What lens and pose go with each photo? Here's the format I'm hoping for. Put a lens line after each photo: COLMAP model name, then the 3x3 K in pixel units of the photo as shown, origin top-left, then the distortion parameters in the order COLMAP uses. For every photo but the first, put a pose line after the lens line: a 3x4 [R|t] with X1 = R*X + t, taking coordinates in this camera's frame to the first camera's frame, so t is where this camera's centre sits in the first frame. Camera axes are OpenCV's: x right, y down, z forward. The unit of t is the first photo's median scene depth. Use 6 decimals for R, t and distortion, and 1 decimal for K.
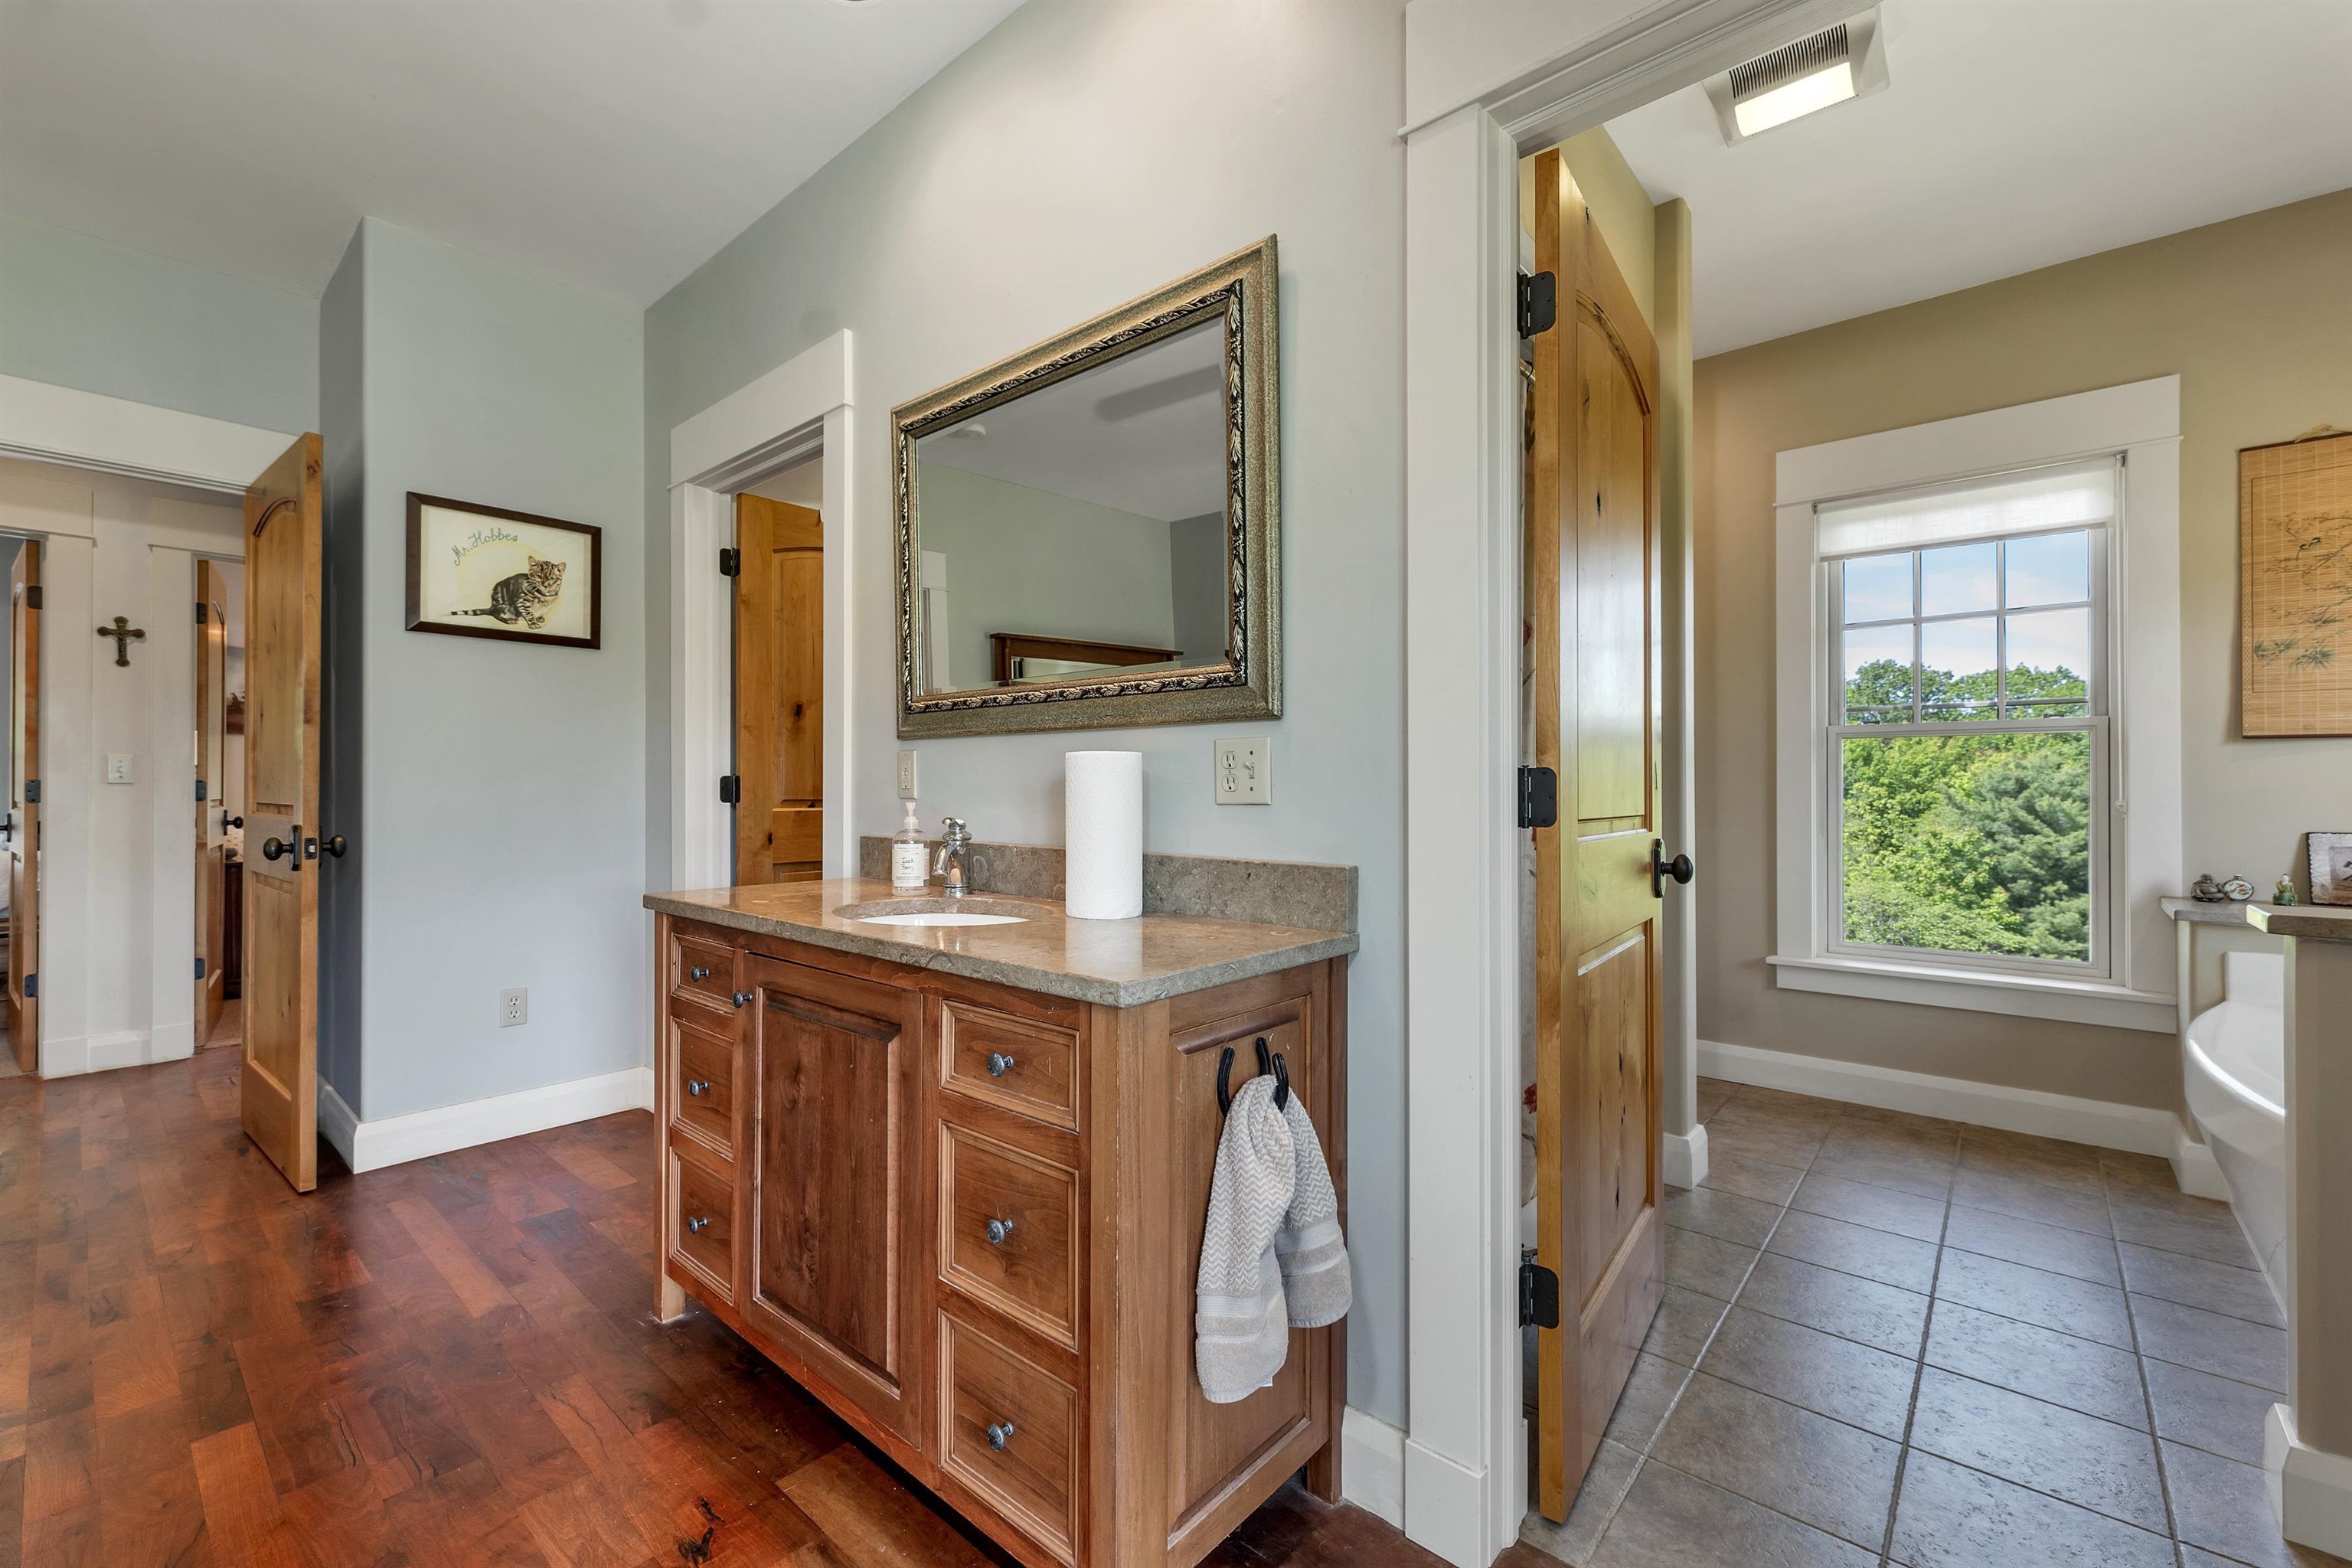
lens RADIAL K [[982.3, 0, 1164.0], [0, 982.3, 781.1], [0, 0, 1]] dist [0.001844, -0.000325]
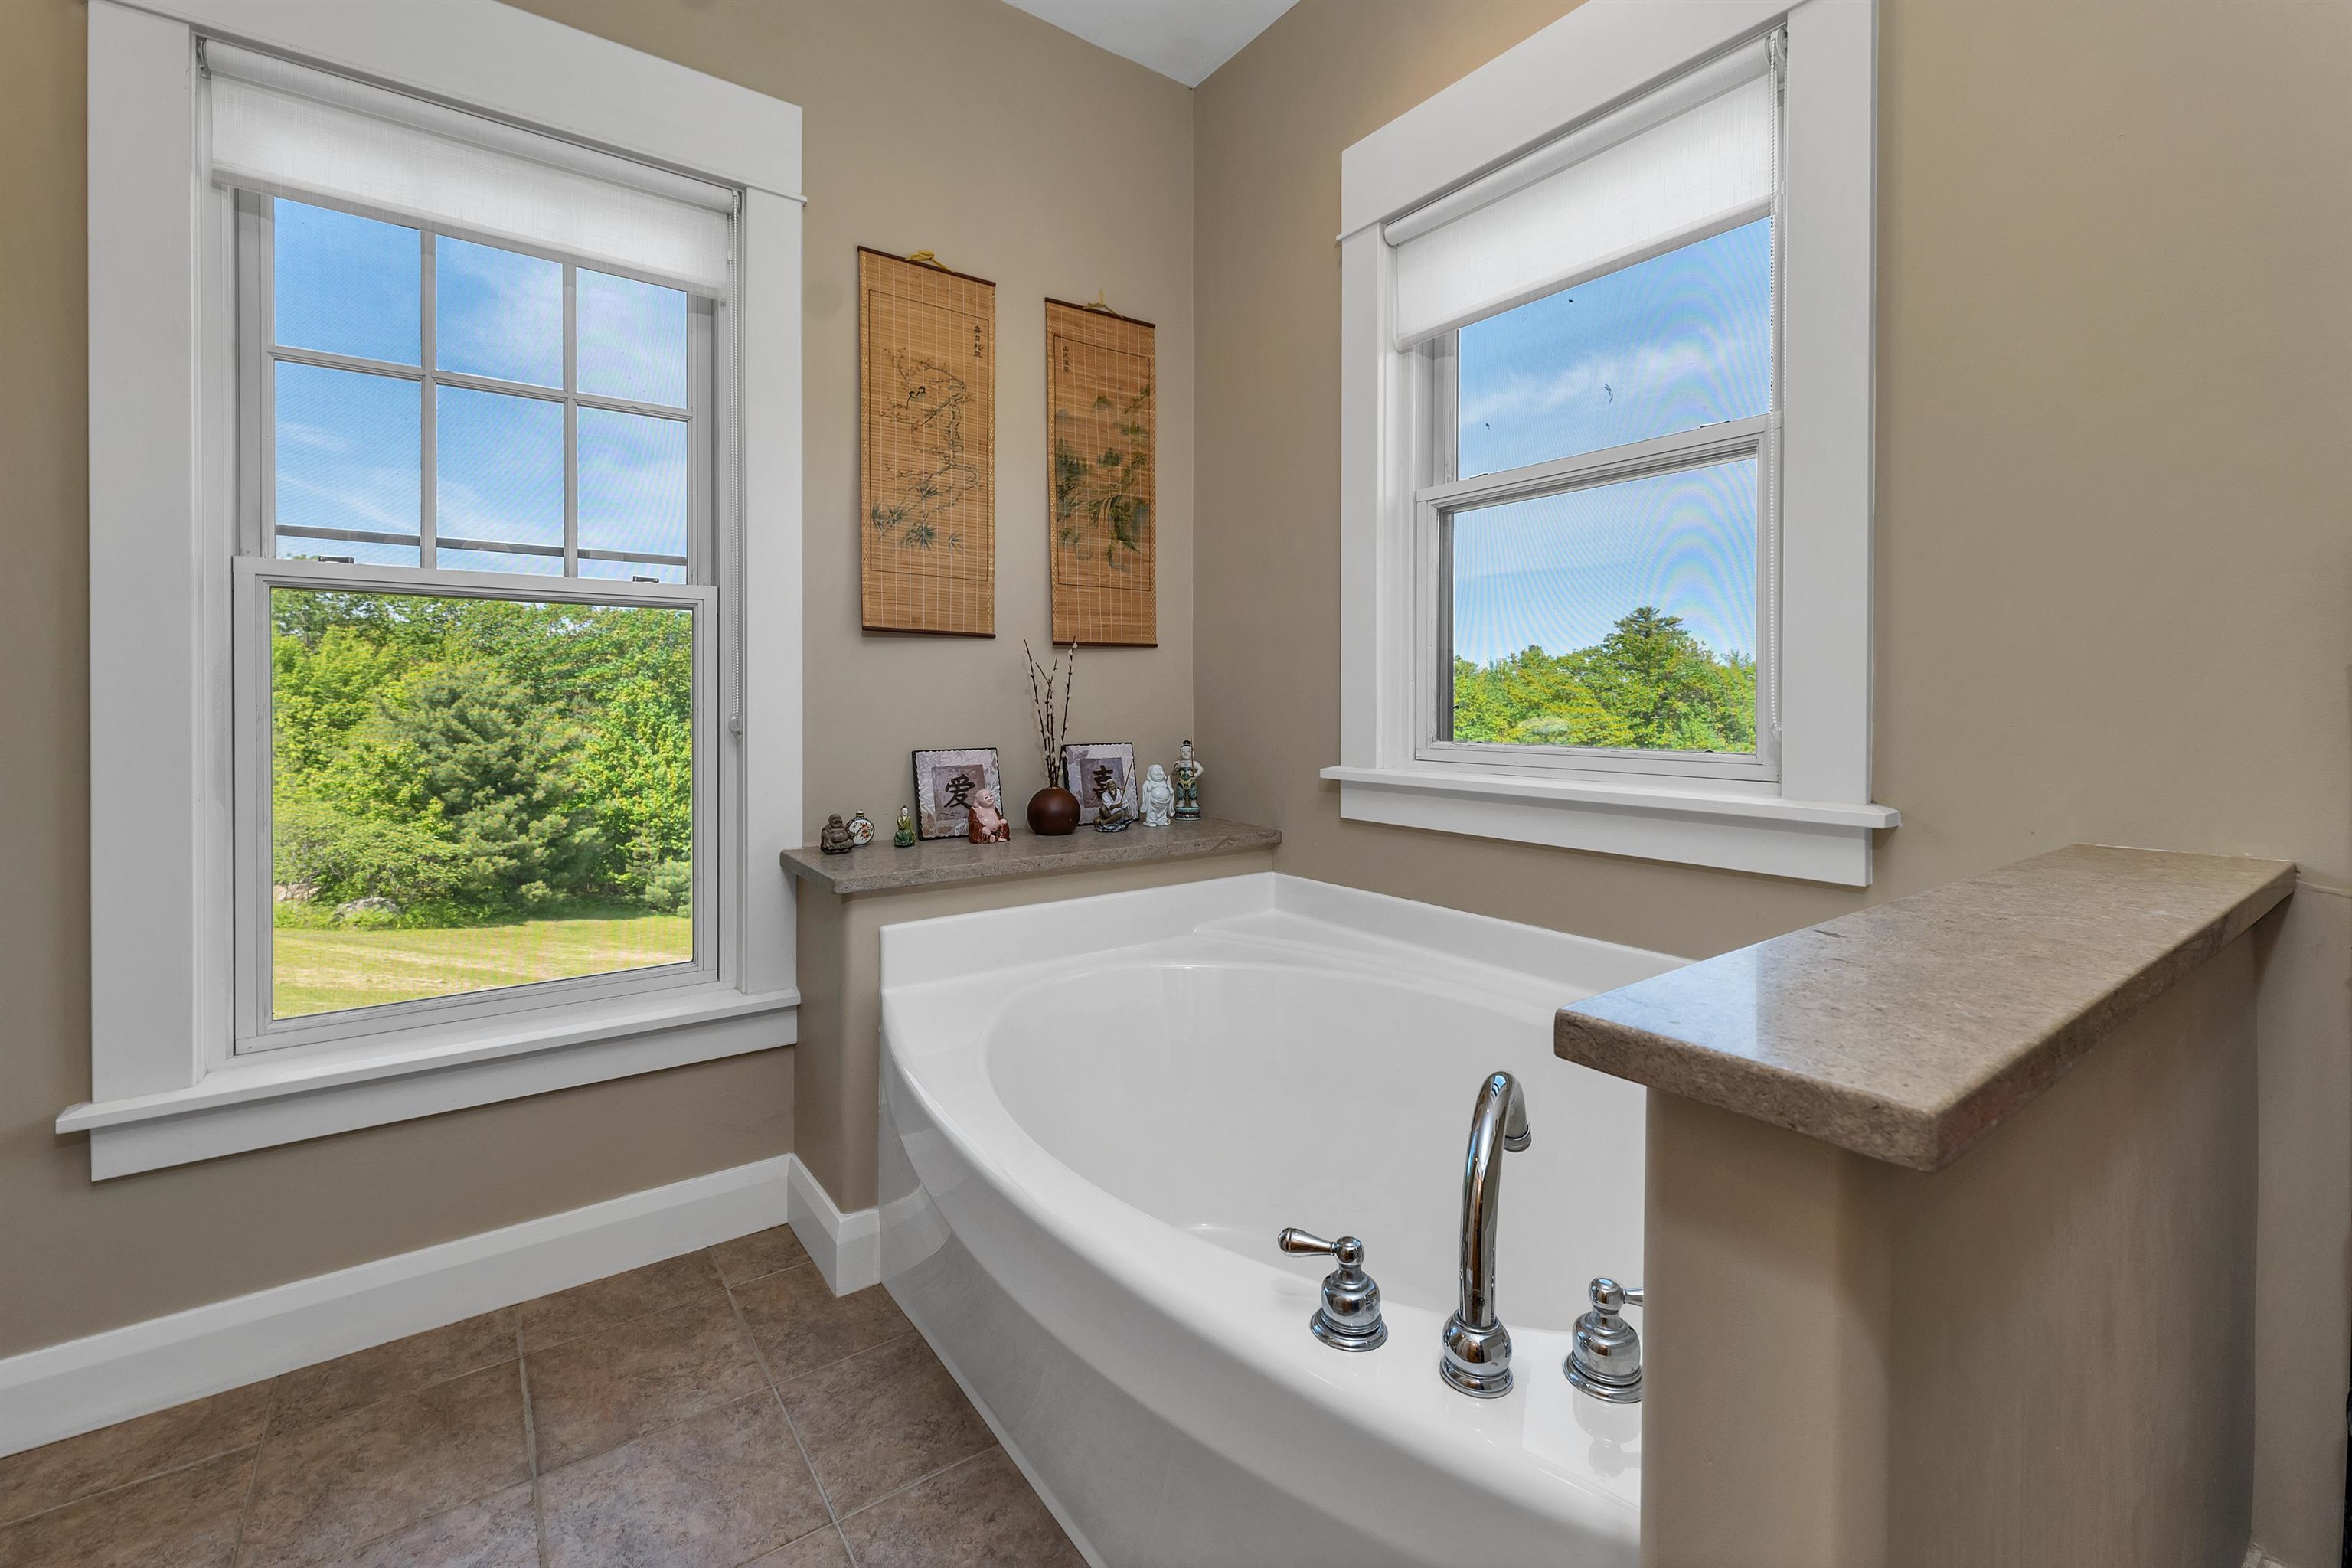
lens RADIAL K [[982.3, 0, 1169.7], [0, 982.3, 709.9], [0, 0, 1]] dist [0.001844, -0.000325]
pose [[0.216481, -0.009612, 0.976239, 0.371933], [-0.009186, 0.999887, 0.011882, 0.006230], [-0.976244, -0.011540, 0.216369, 0.548130]]
